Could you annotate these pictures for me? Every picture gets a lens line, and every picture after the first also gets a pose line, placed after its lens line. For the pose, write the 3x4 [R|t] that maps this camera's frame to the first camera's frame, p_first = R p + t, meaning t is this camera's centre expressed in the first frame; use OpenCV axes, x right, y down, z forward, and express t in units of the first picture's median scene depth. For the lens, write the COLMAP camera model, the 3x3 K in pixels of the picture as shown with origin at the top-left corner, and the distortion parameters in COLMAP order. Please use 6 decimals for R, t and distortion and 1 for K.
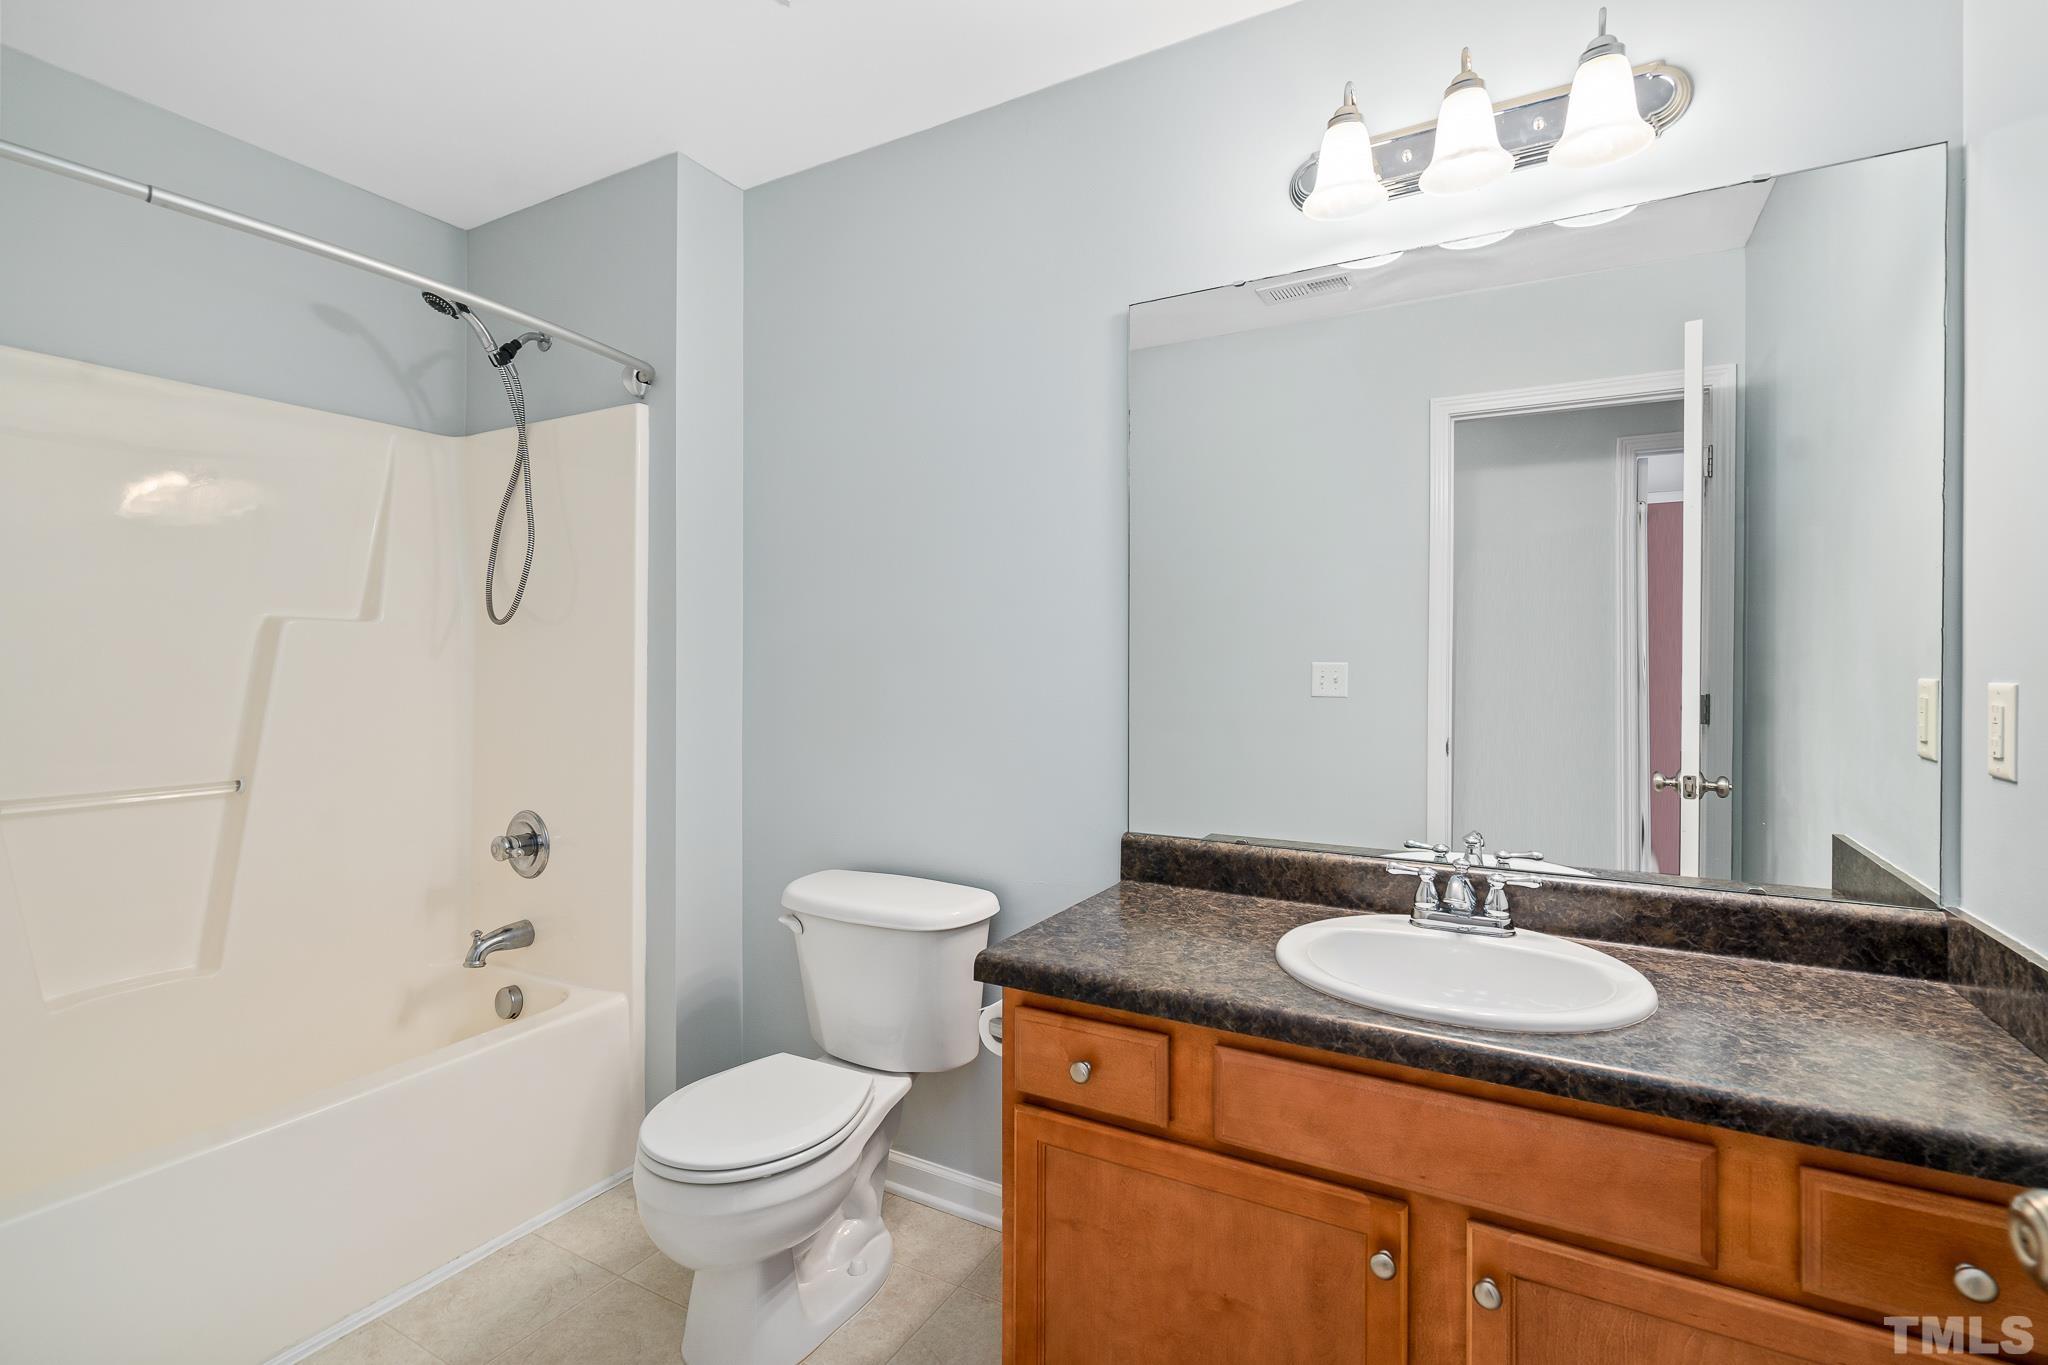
lens RADIAL K [[936.9, 0, 1009.8], [0, 936.9, 680.5], [0, 0, 1]] dist [-0.005045, 0.000780]
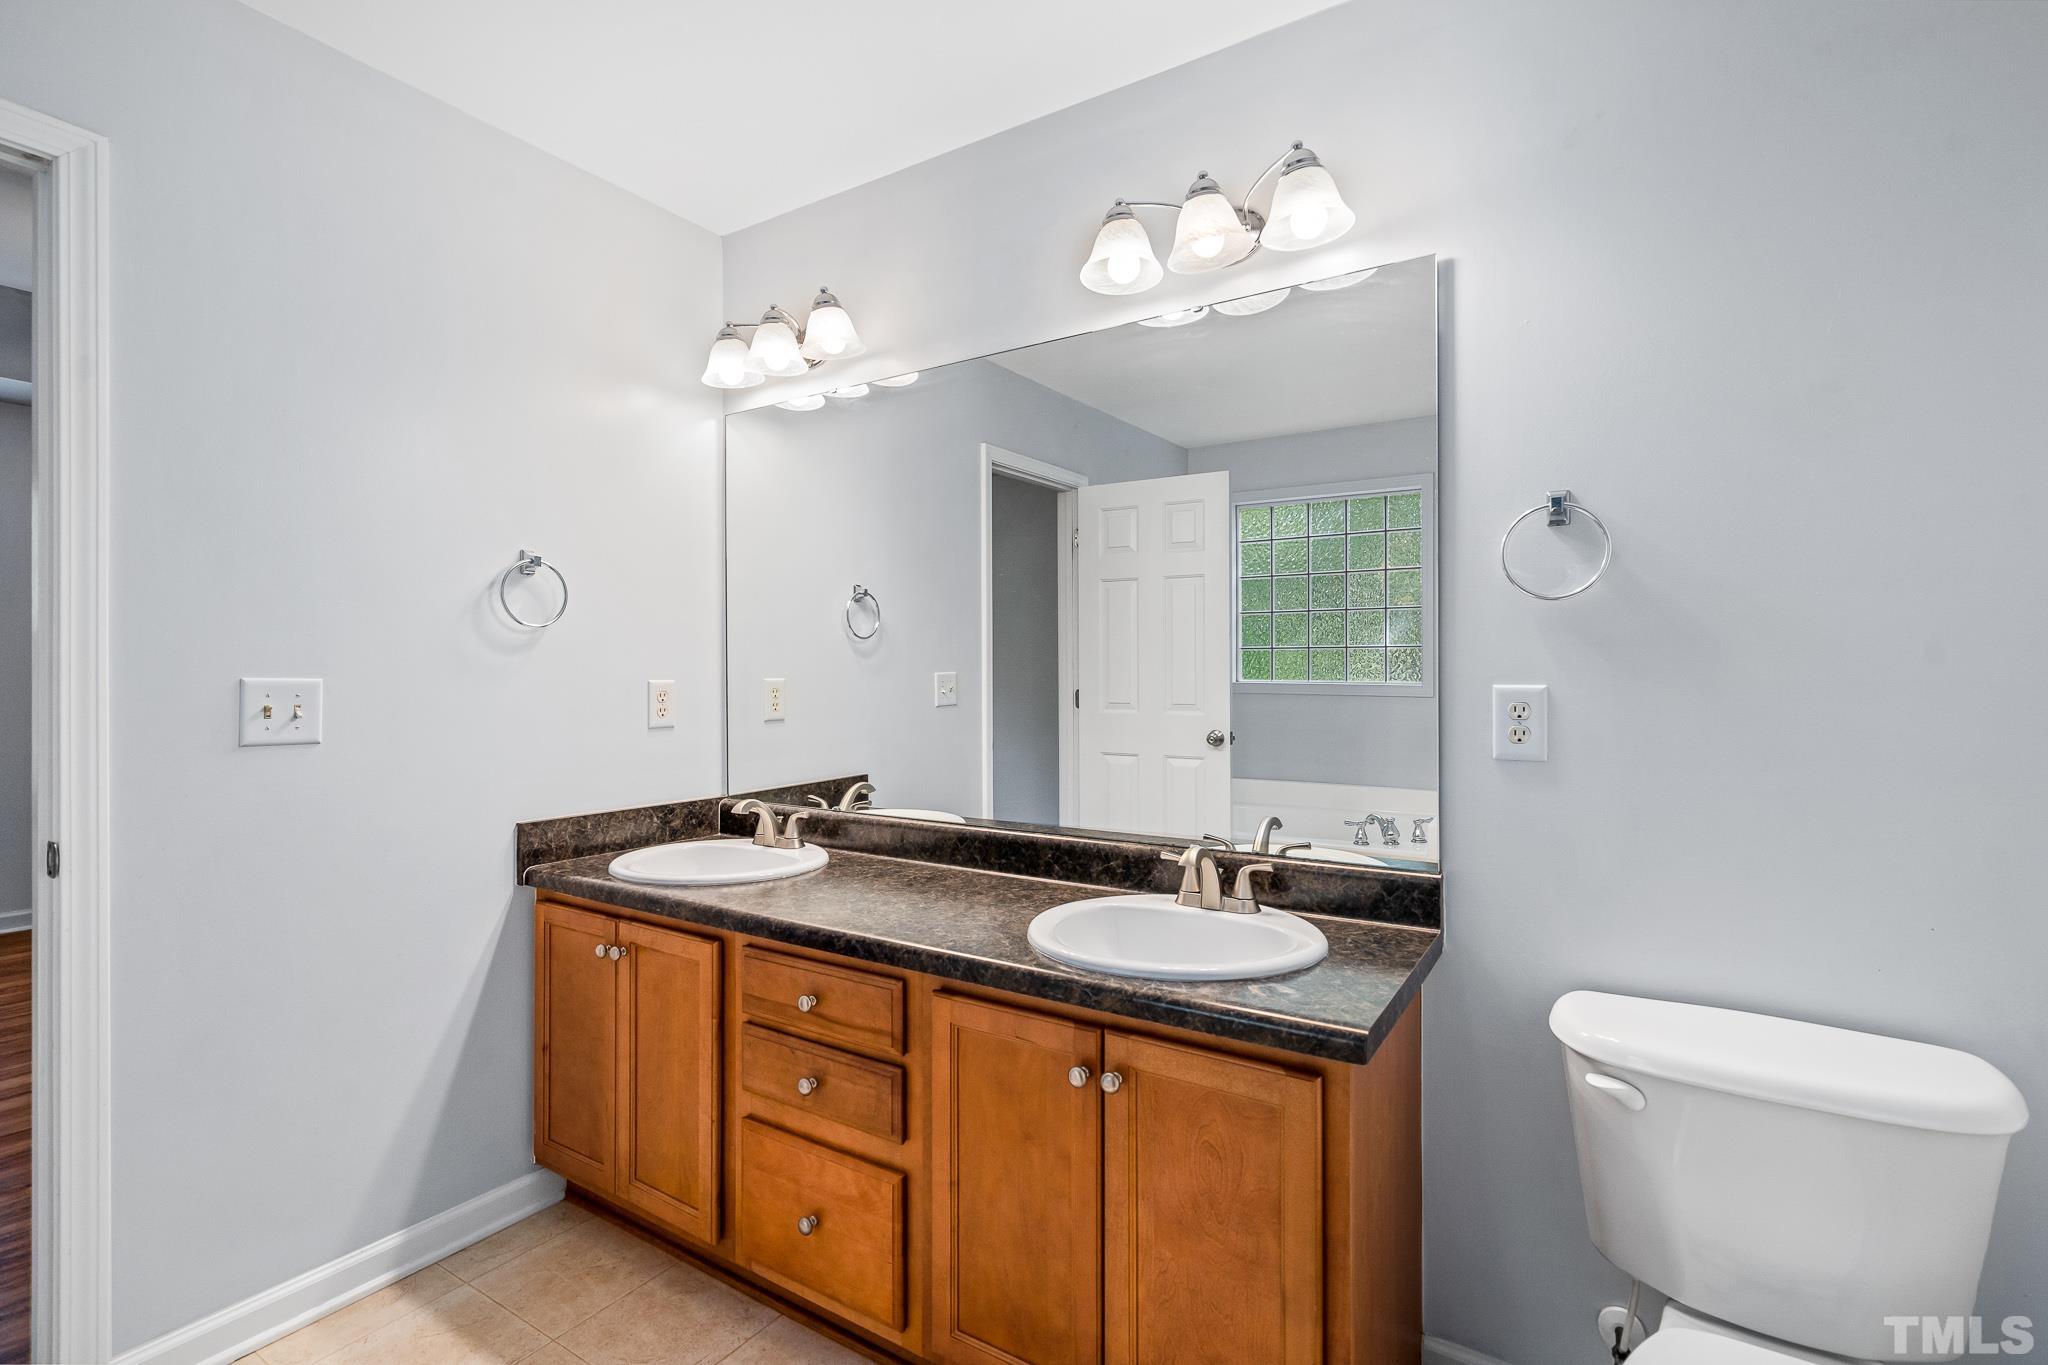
lens RADIAL K [[936.9, 0, 1039.7], [0, 936.9, 675.6], [0, 0, 1]] dist [-0.005045, 0.000780]
pose [[0.999732, 0.007474, -0.021908, 0.392206], [-0.007873, 0.999803, -0.018205, 0.004485], [0.021768, 0.018373, 0.999594, -0.225874]]
